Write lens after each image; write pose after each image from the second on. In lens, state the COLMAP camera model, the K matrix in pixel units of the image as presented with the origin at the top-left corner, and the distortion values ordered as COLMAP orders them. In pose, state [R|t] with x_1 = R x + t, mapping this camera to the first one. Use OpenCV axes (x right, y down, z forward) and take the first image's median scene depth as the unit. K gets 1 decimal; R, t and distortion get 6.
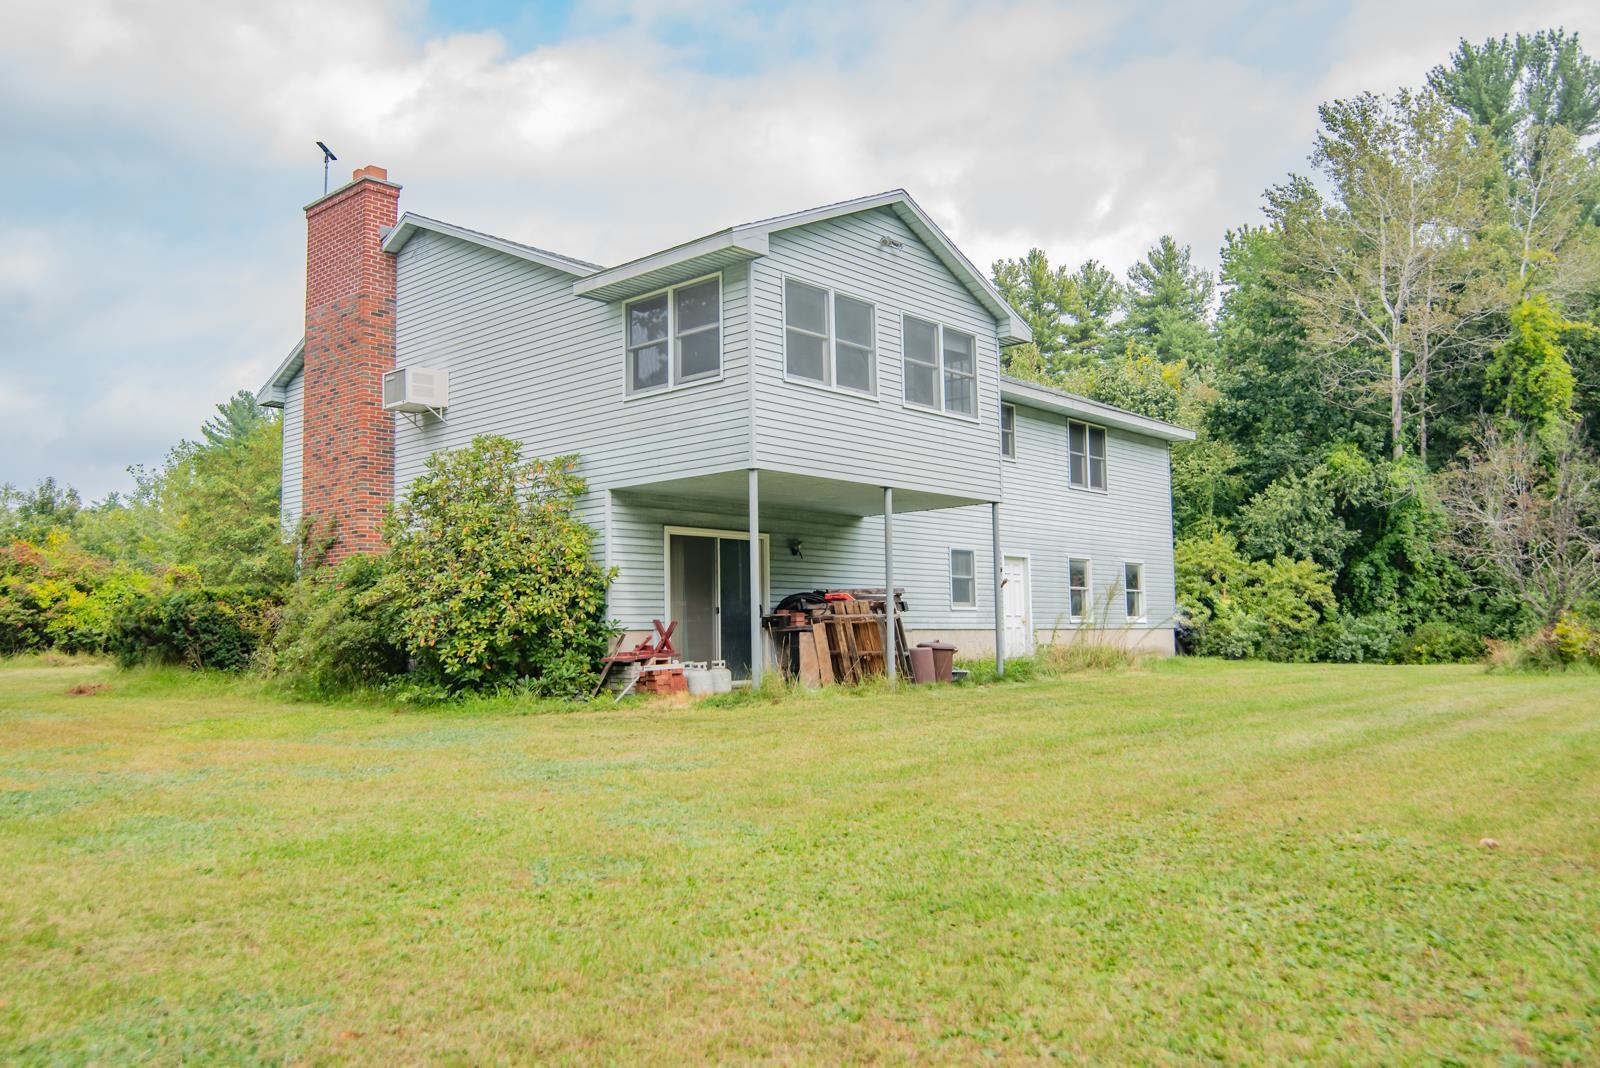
lens RADIAL K [[1200.8, 0, 802.2], [0, 1200.8, 534.5], [0, 0, 1]] dist [-0.000537, 0.000689]
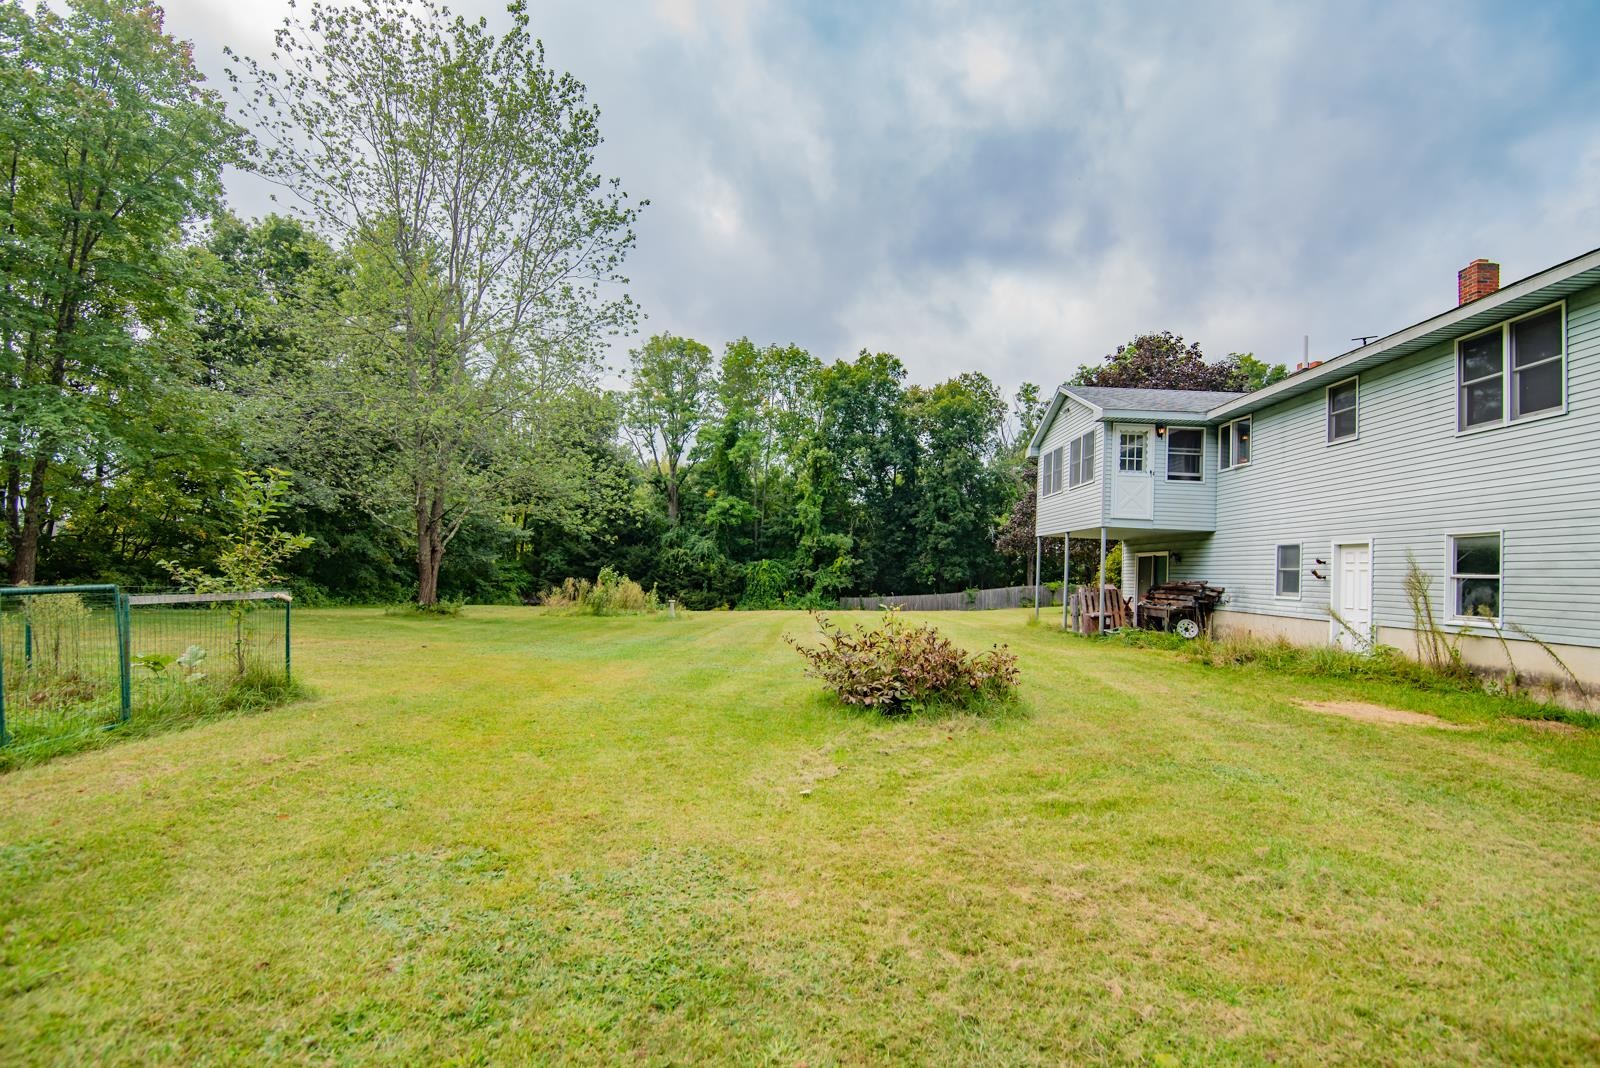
lens RADIAL K [[746.7, 0, 799.7], [0, 746.7, 538.2], [0, 0, 1]] dist [-0.015028, 0.000383]
pose [[-0.748334, -0.033242, -0.662489, 1.118710], [0.044447, 0.993986, -0.100083, 0.066544], [0.661831, -0.104341, -0.742356, 1.470132]]
